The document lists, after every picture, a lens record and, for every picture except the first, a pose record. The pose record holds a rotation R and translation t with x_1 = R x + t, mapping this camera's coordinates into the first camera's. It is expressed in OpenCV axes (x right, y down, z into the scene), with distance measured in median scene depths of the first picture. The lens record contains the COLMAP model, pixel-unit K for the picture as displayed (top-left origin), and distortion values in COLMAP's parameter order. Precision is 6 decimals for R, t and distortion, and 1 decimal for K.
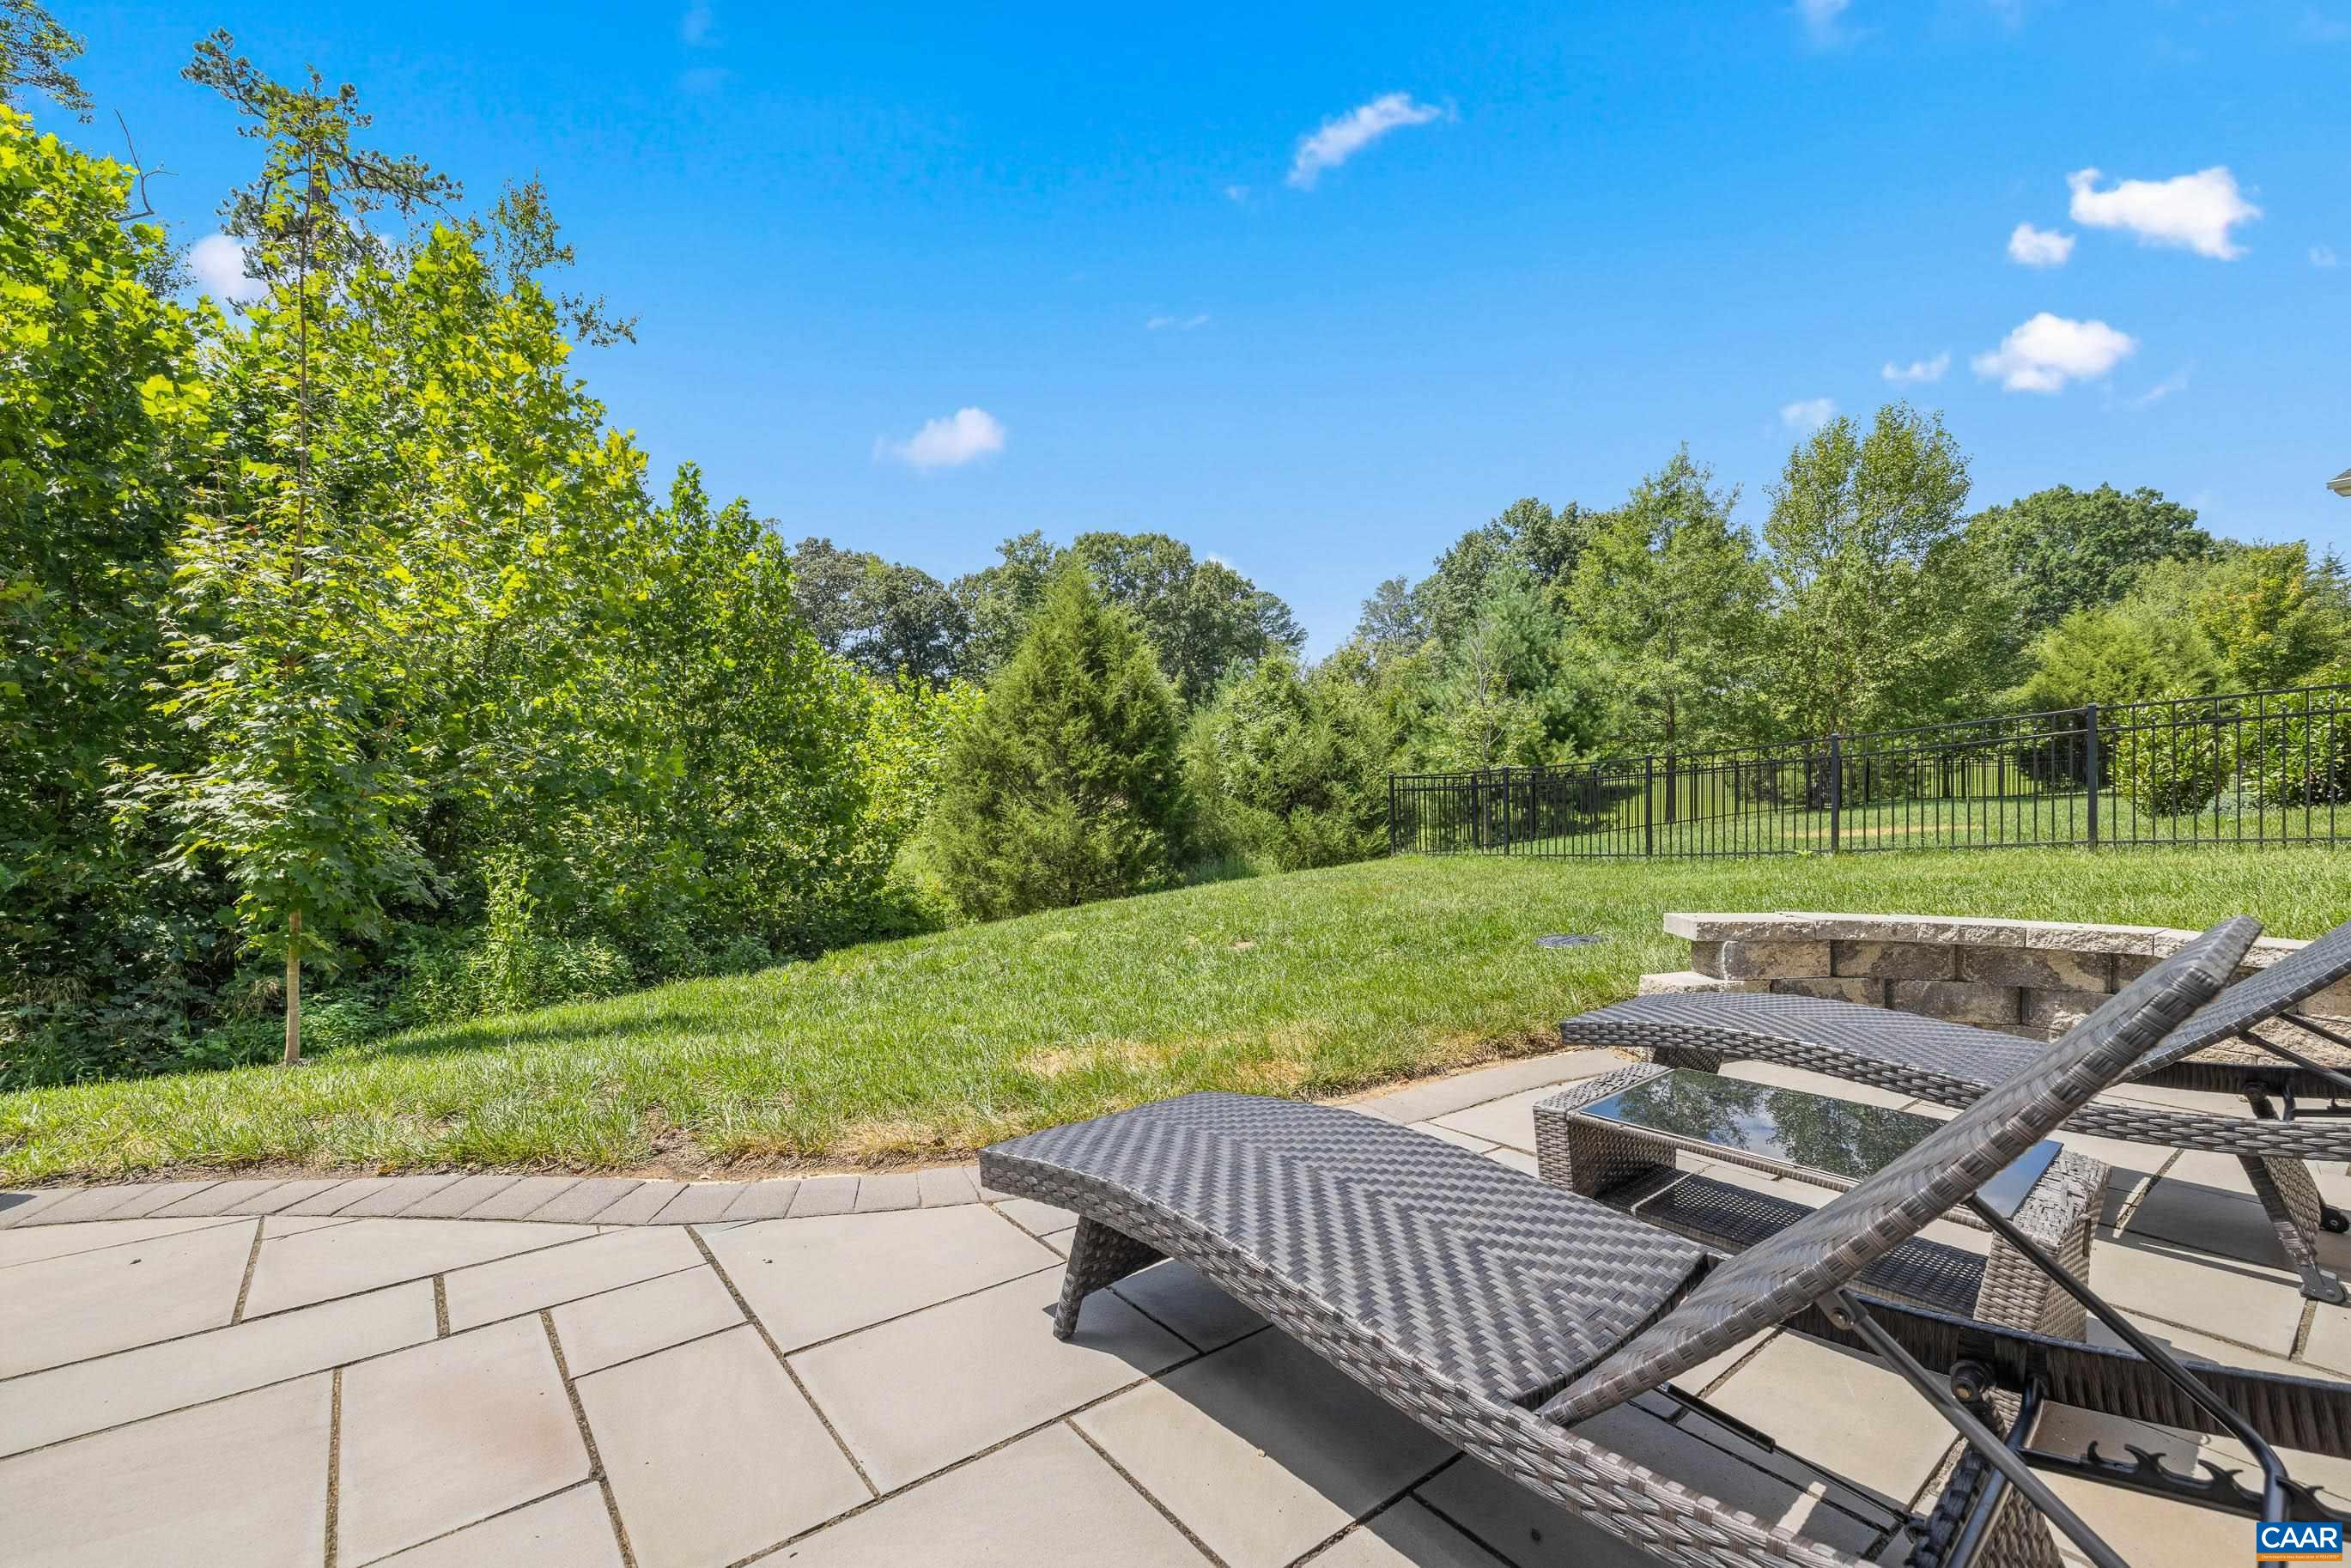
lens RADIAL K [[1015.7, 0, 1175.5], [0, 1015.7, 784.0], [0, 0, 1]] dist [-0.001778, -0.000336]
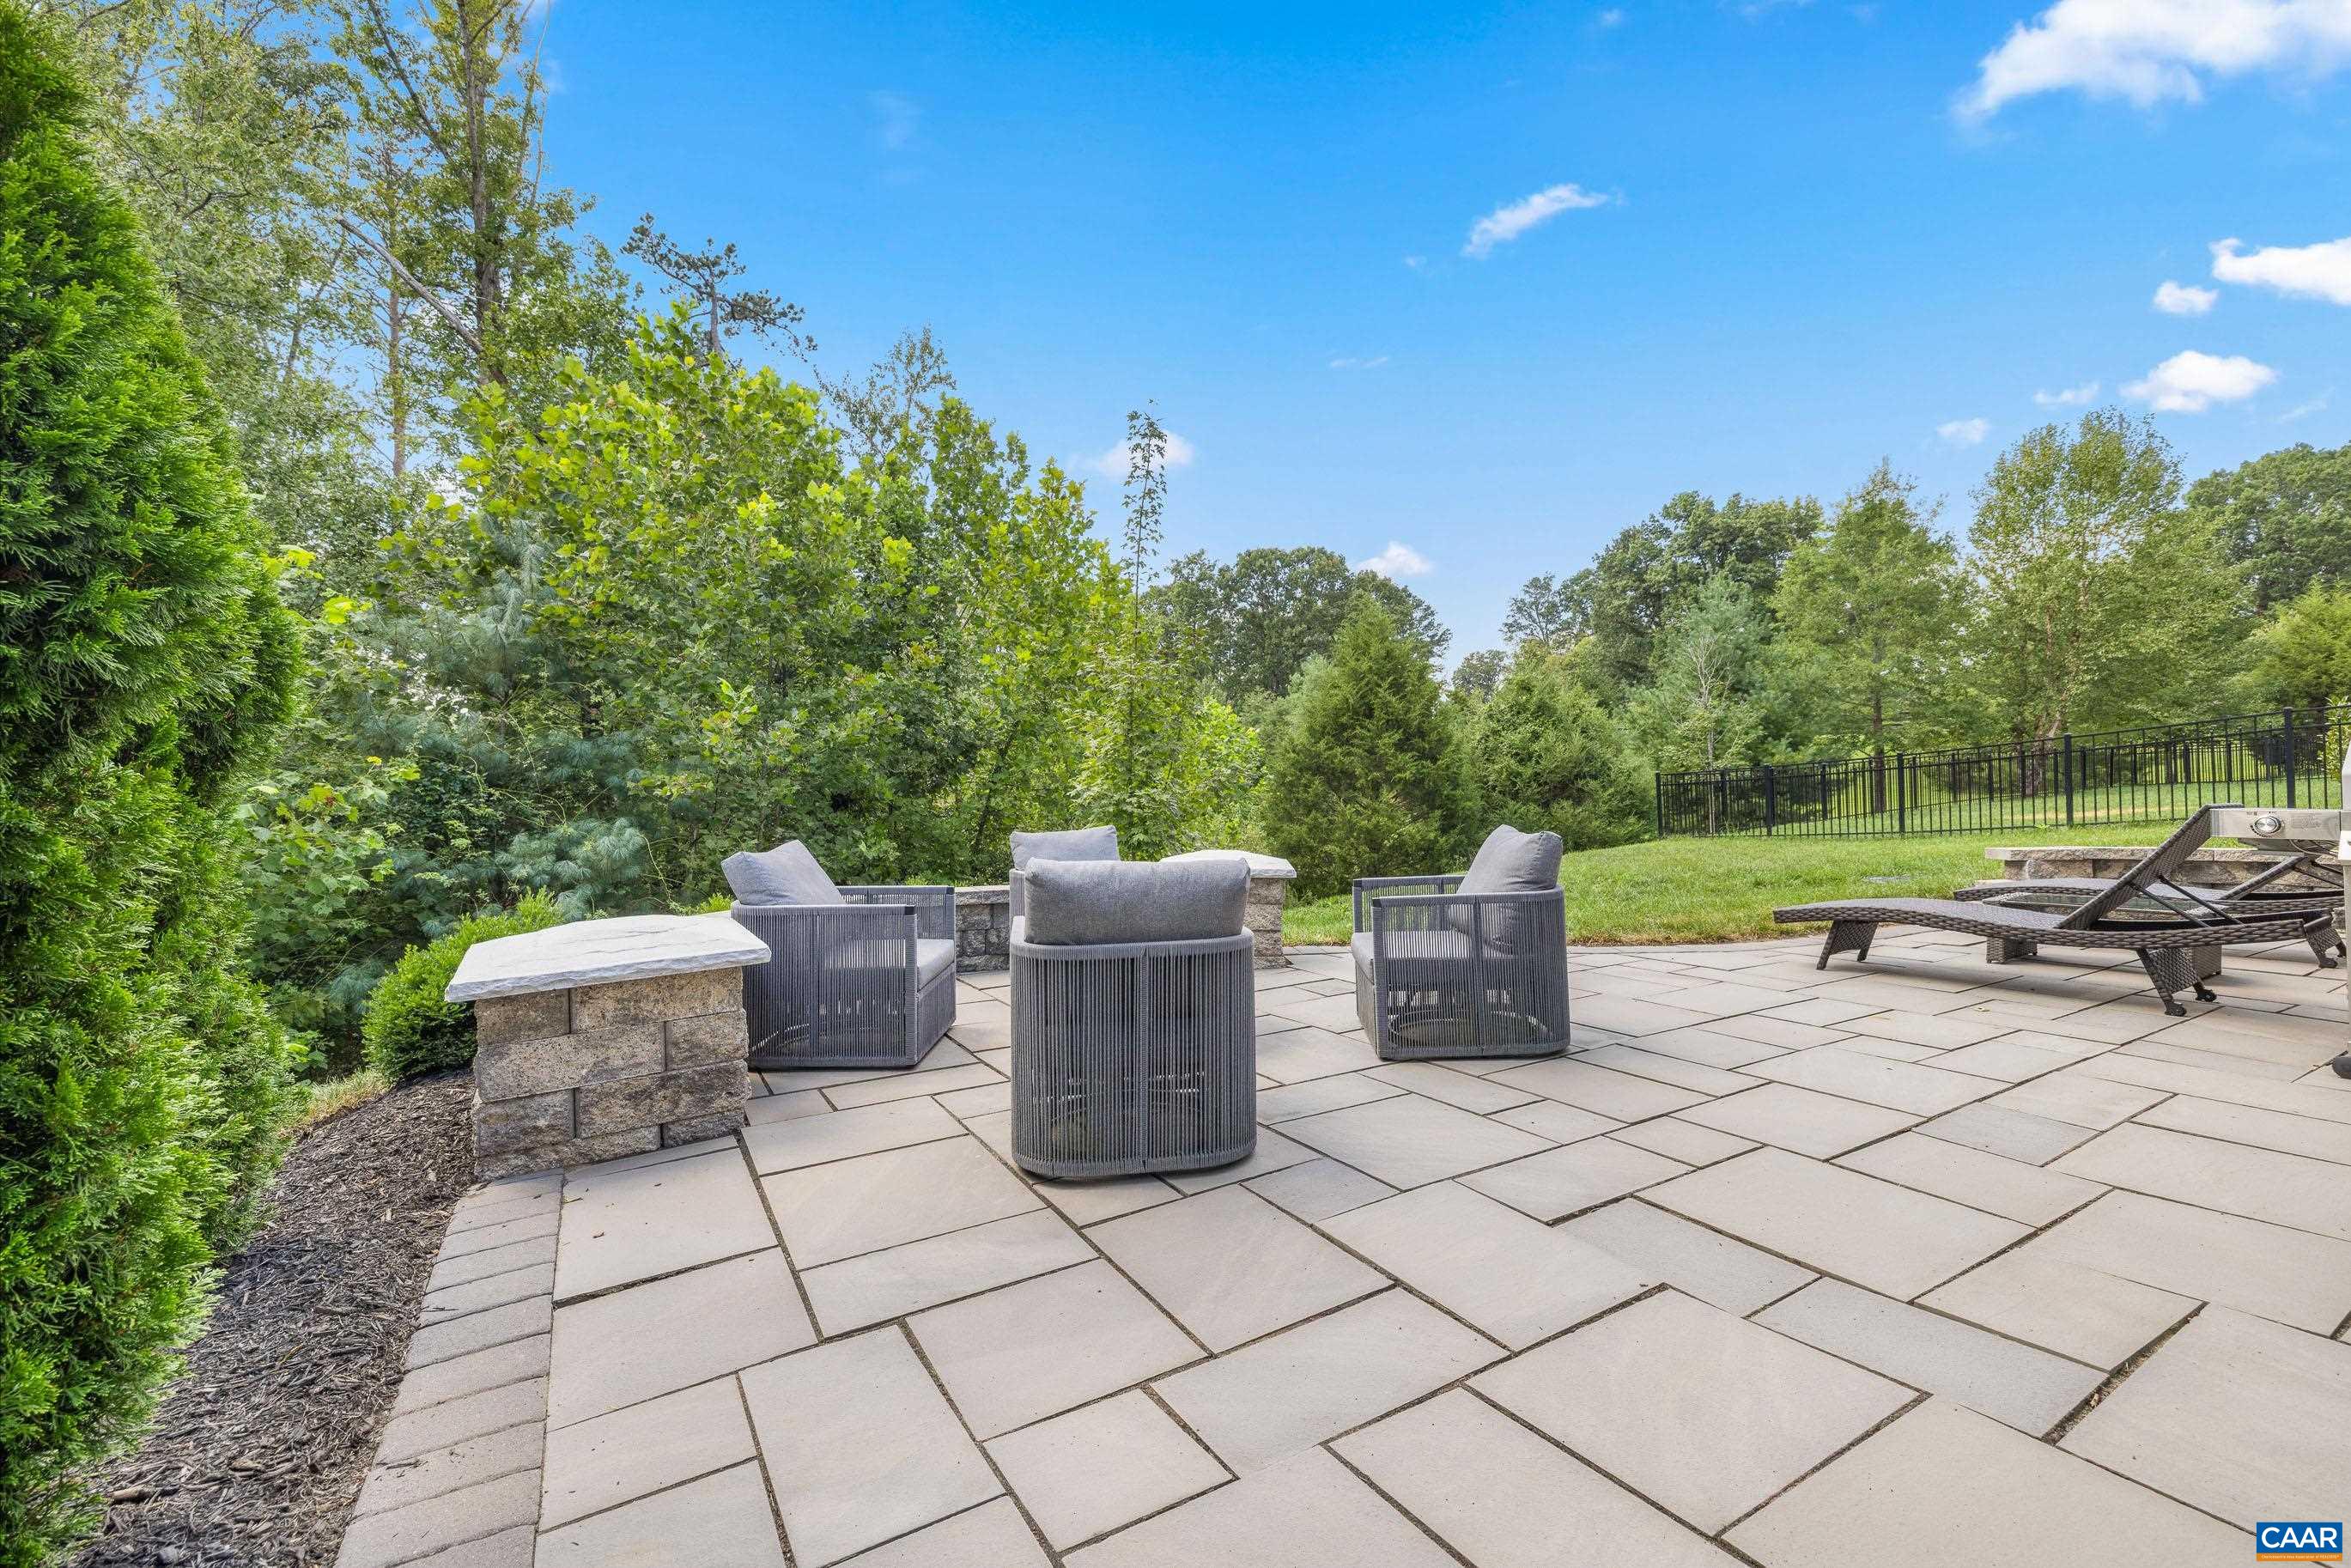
lens RADIAL K [[1004.6, 0, 1165.6], [0, 1004.6, 776.5], [0, 0, 1]] dist [-0.000144, -0.000212]
pose [[0.990626, -0.020250, -0.135093, -0.114603], [0.018902, 0.999758, -0.011259, -0.000946], [0.135289, 0.008600, 0.990769, -0.152302]]
